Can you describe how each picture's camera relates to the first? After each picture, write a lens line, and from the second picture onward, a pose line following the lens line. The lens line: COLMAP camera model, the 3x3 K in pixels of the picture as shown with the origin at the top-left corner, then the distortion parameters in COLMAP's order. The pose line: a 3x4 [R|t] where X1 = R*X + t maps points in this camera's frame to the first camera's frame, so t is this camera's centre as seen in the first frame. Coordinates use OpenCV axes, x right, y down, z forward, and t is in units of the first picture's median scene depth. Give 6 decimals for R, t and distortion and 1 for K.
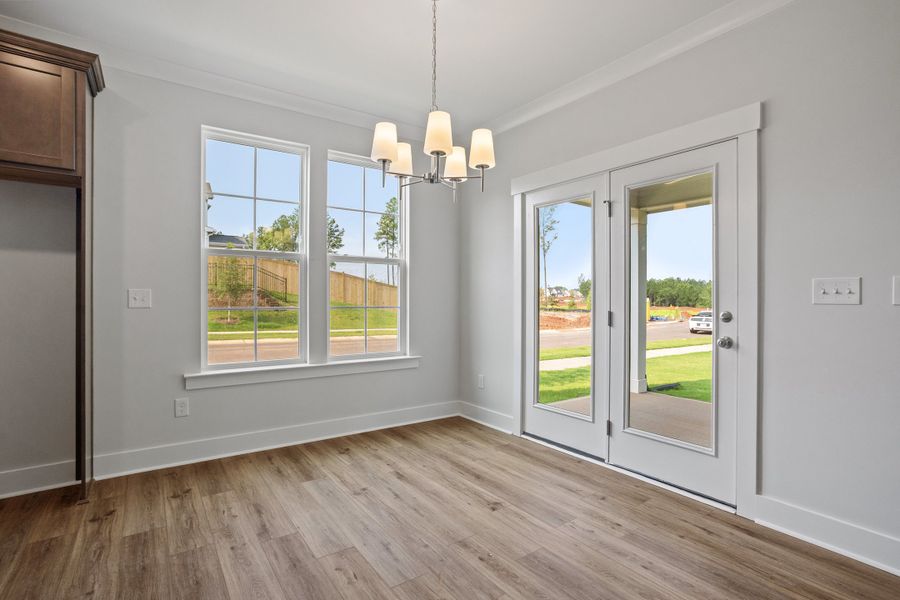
lens RADIAL K [[436.9, 0, 452.6], [0, 436.9, 298.8], [0, 0, 1]] dist [-0.034131, 0.011806]
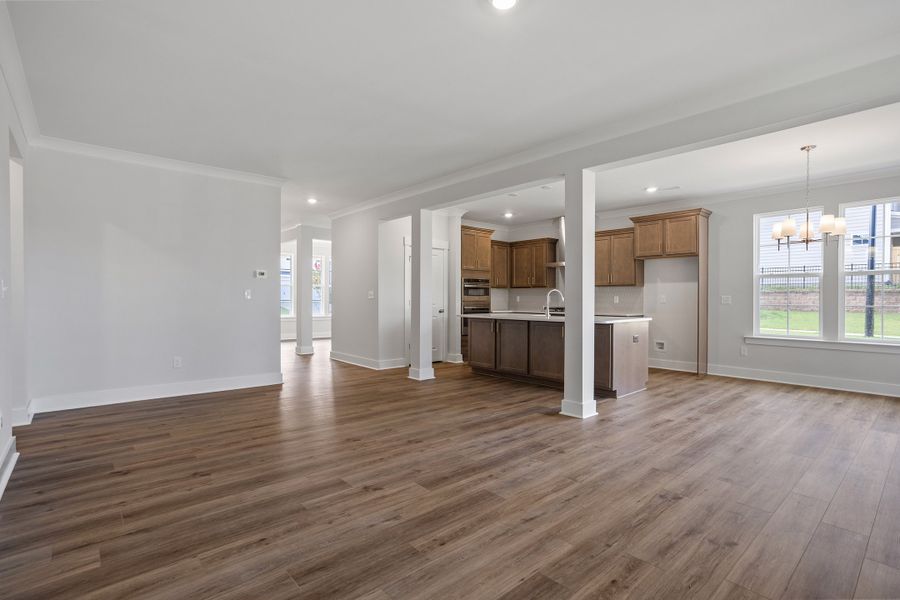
lens RADIAL K [[436.9, 0, 452.7], [0, 436.9, 299.1], [0, 0, 1]] dist [-0.034131, 0.011806]
pose [[0.099844, -0.005061, -0.994990, 1.507513], [-0.003530, 0.999979, -0.005441, 0.010388], [0.994997, 0.004055, 0.099824, -0.719062]]
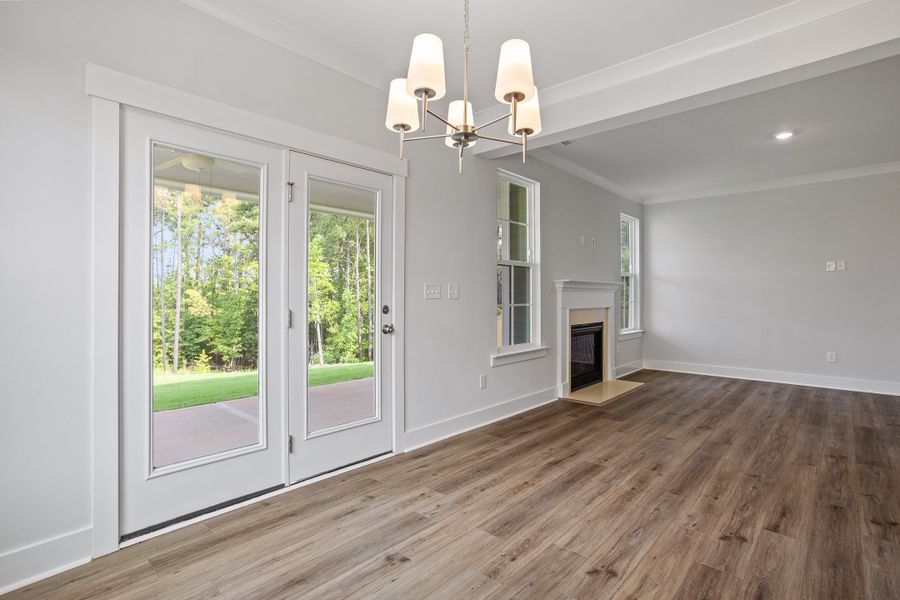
lens RADIAL K [[436.9, 0, 456.2], [0, 436.9, 298.0], [0, 0, 1]] dist [-0.034131, 0.011806]
pose [[-0.208595, -0.007237, 0.977975, -0.632198], [0.000379, 0.999972, 0.007481, -0.002099], [-0.978002, 0.001931, -0.208587, 0.970747]]
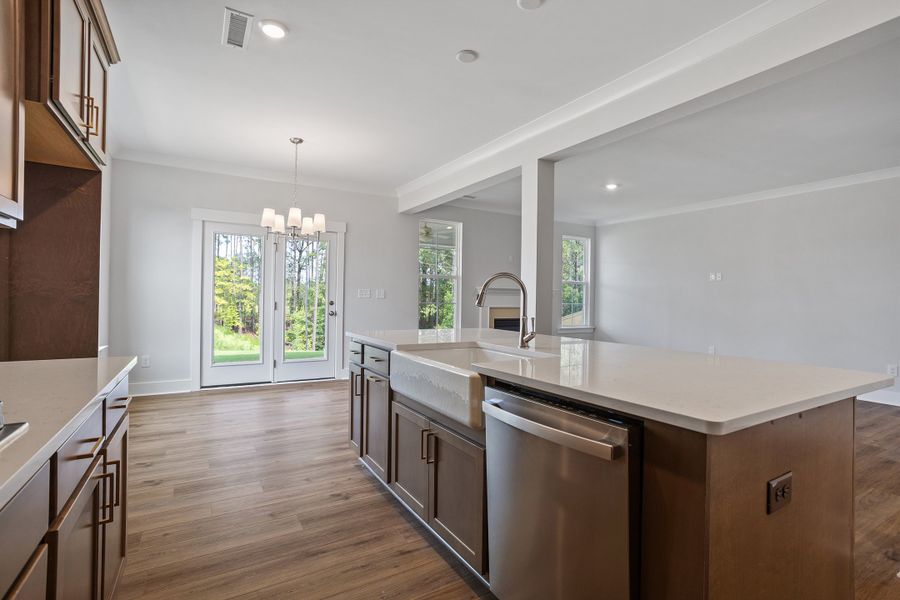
lens RADIAL K [[436.9, 0, 455.5], [0, 436.9, 300.3], [0, 0, 1]] dist [-0.034131, 0.011806]
pose [[0.080042, -0.010054, 0.996741, -1.648150], [-0.016465, 0.999799, 0.011407, -0.012286], [-0.996655, -0.017324, 0.079861, 0.080550]]
